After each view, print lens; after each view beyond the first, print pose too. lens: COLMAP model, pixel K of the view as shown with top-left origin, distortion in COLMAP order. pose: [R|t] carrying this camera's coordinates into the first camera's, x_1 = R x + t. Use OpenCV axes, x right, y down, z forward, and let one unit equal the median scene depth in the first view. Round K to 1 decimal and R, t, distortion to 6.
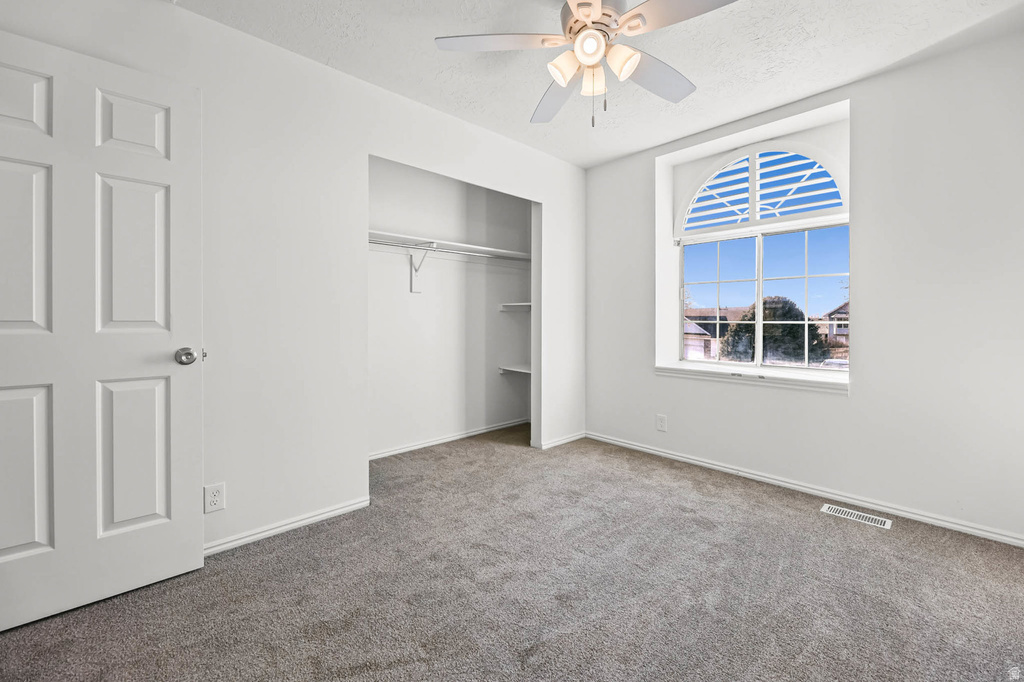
lens RADIAL K [[421.0, 0, 512.0], [0, 421.0, 324.7], [0, 0, 1]] dist [-0.001059, -0.002040]
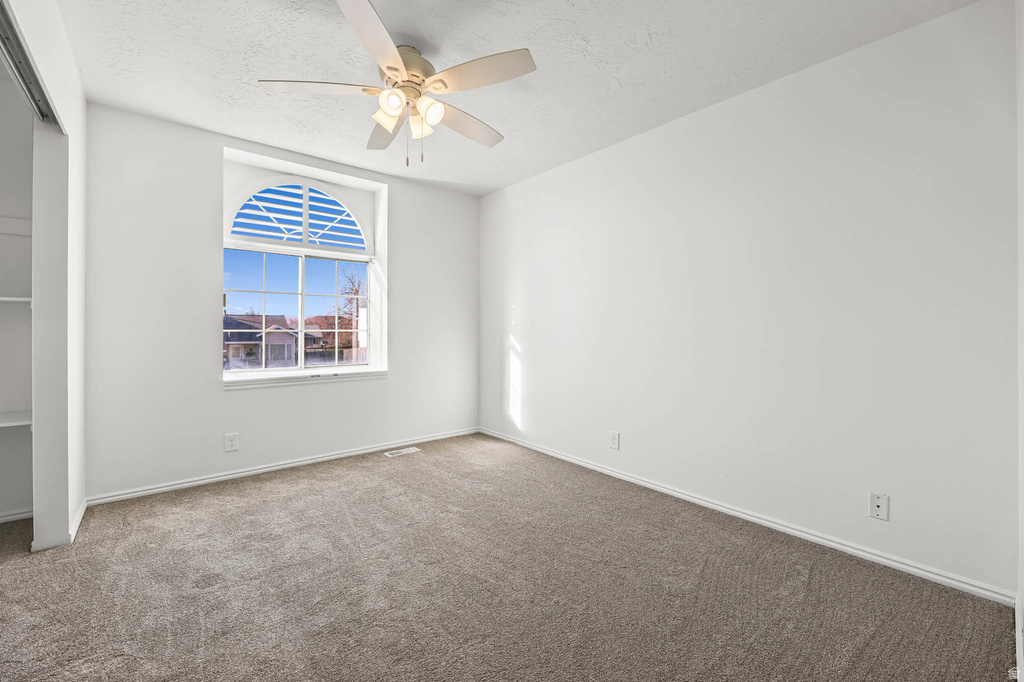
lens RADIAL K [[421.0, 0, 512.0], [0, 421.0, 331.7], [0, 0, 1]] dist [-0.001059, -0.002040]
pose [[0.045868, -0.005442, 0.998933, -0.599977], [0.013977, 0.999891, 0.004806, -0.001224], [-0.998850, 0.013742, 0.045939, 0.405595]]
